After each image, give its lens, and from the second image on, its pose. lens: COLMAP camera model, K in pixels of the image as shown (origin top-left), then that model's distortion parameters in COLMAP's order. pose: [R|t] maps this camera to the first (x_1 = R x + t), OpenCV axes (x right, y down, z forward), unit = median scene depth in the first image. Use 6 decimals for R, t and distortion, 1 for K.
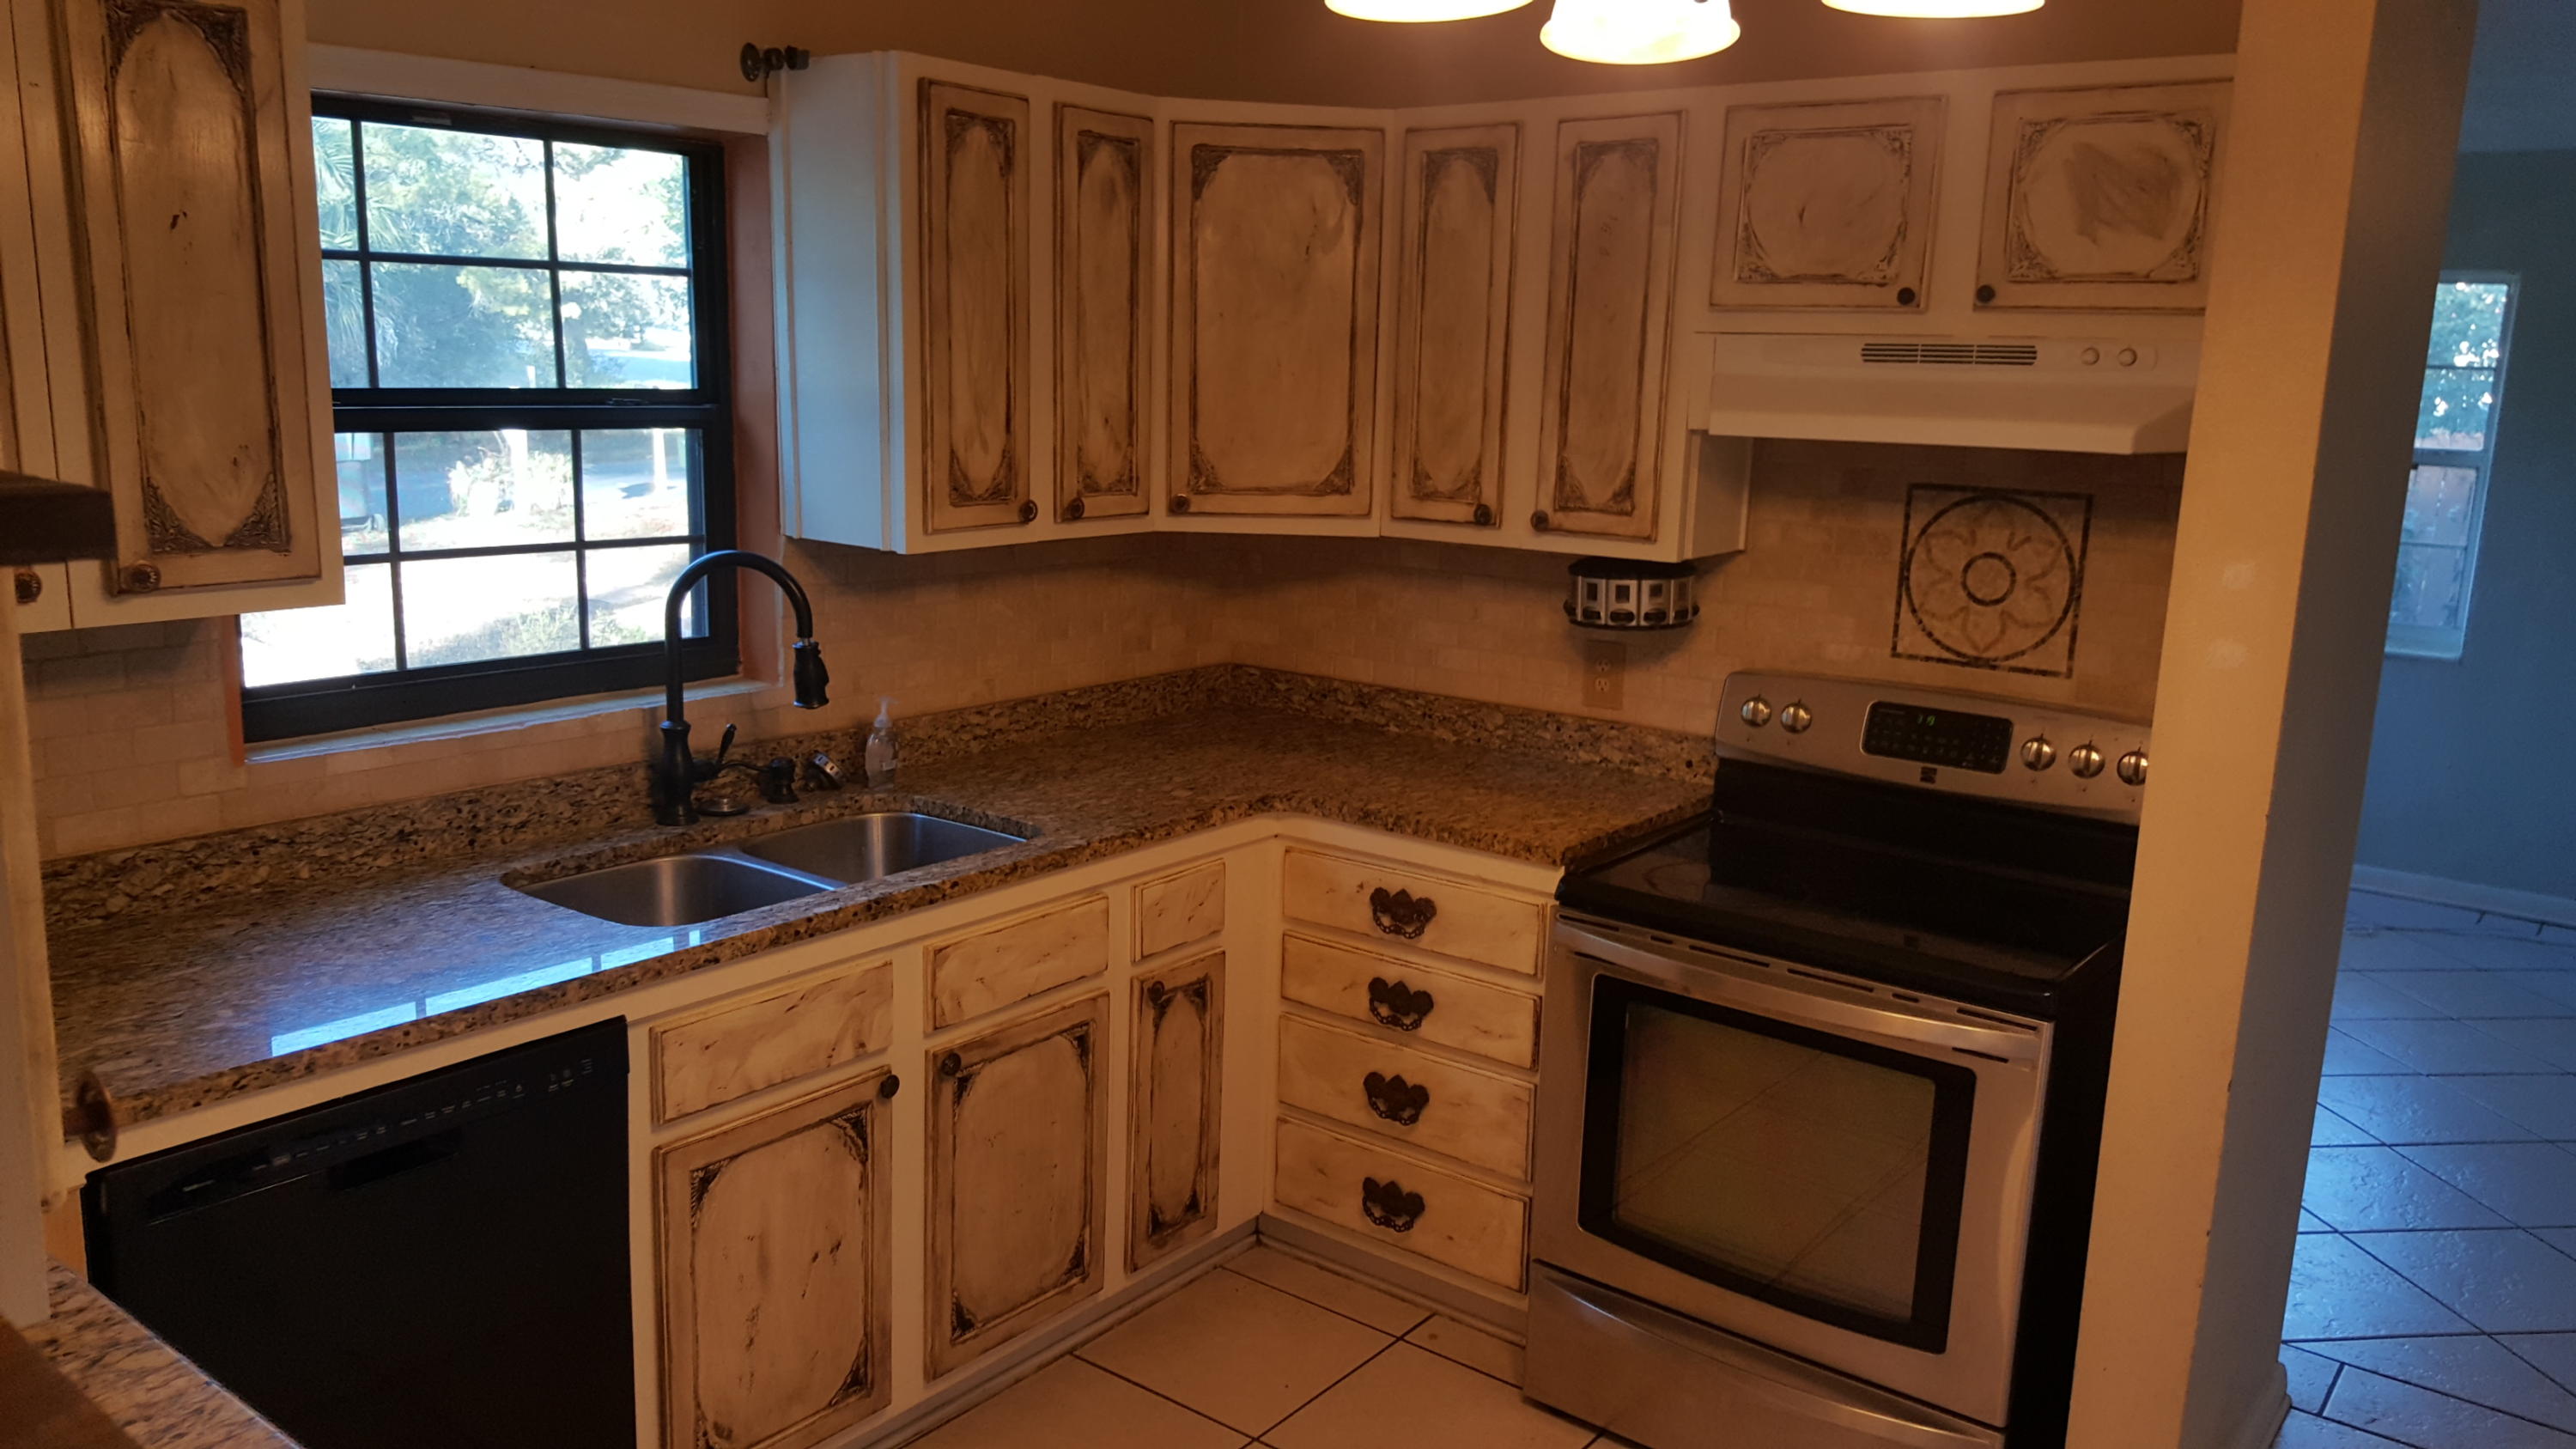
lens RADIAL K [[1910.7, 0, 1288.0], [0, 1910.7, 724.5], [0, 0, 1]] dist [0.046960, -0.005167]
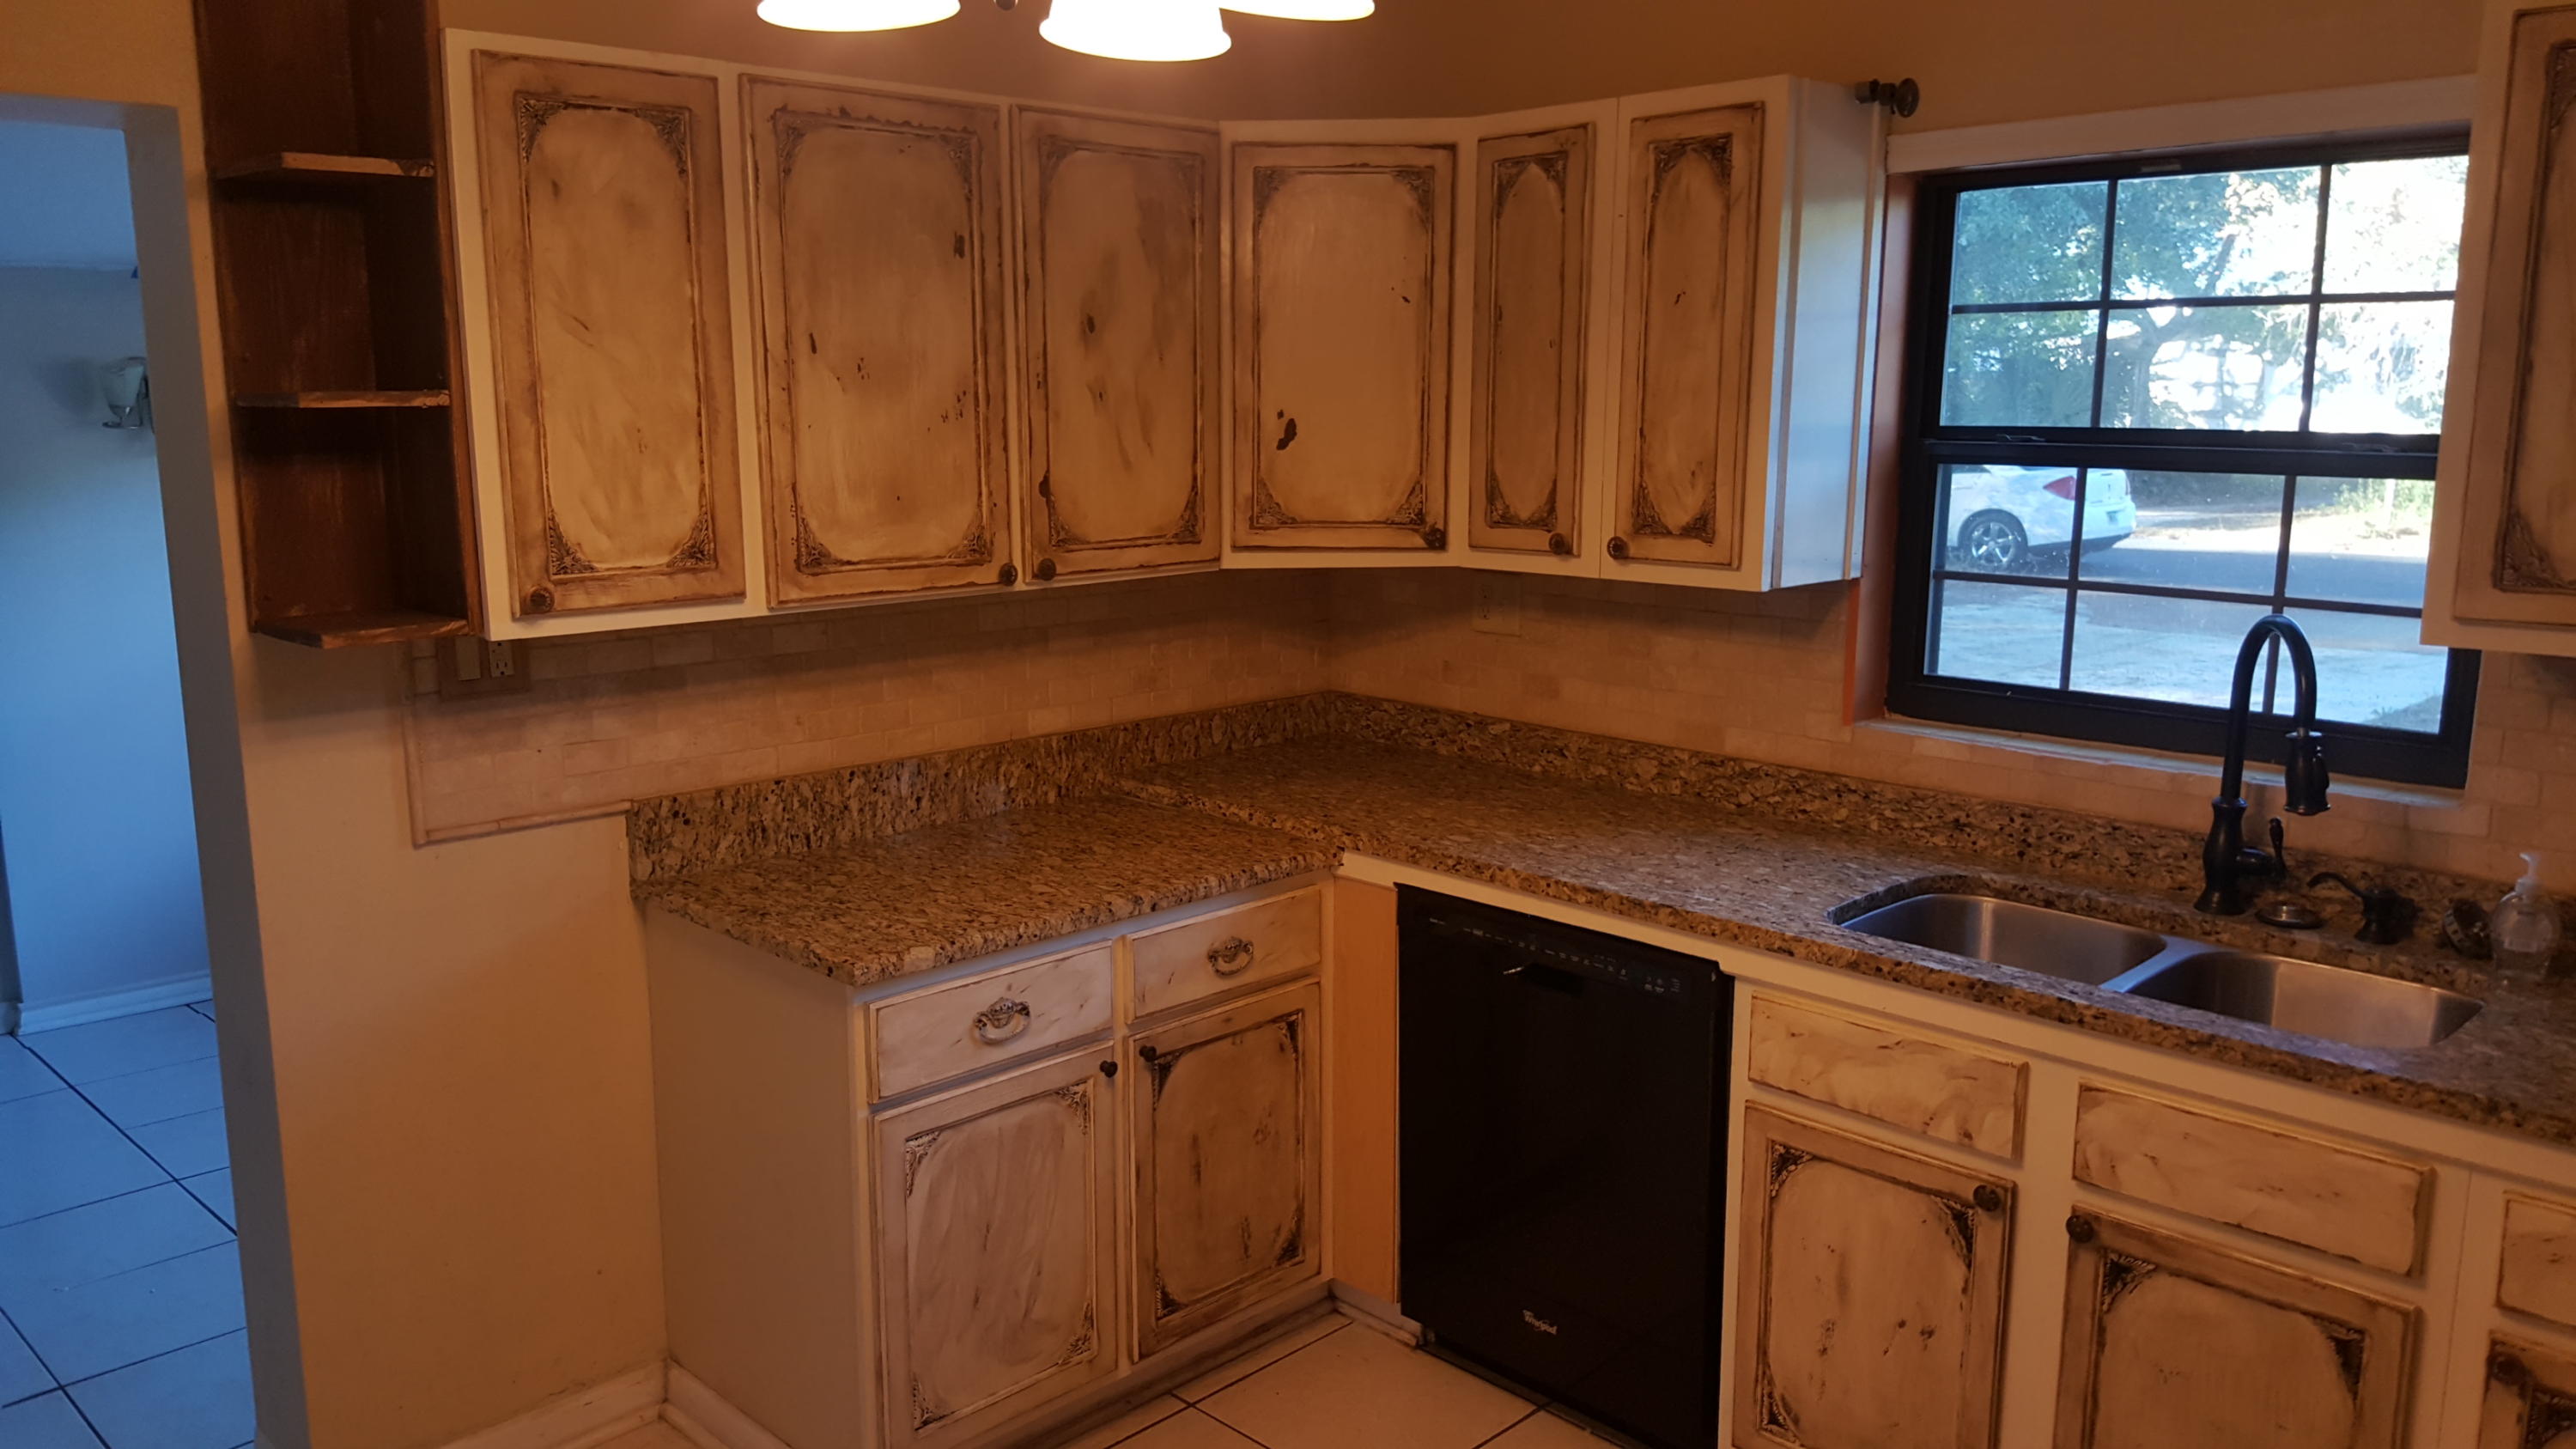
lens RADIAL K [[1910.7, 0, 1288.0], [0, 1910.7, 724.5], [0, 0, 1]] dist [0.046960, -0.005167]
pose [[-0.123817, 0.149397, -0.980994, 0.692097], [-0.198813, 0.964821, 0.172027, -0.115749], [0.972184, 0.216335, -0.089759, 0.727552]]
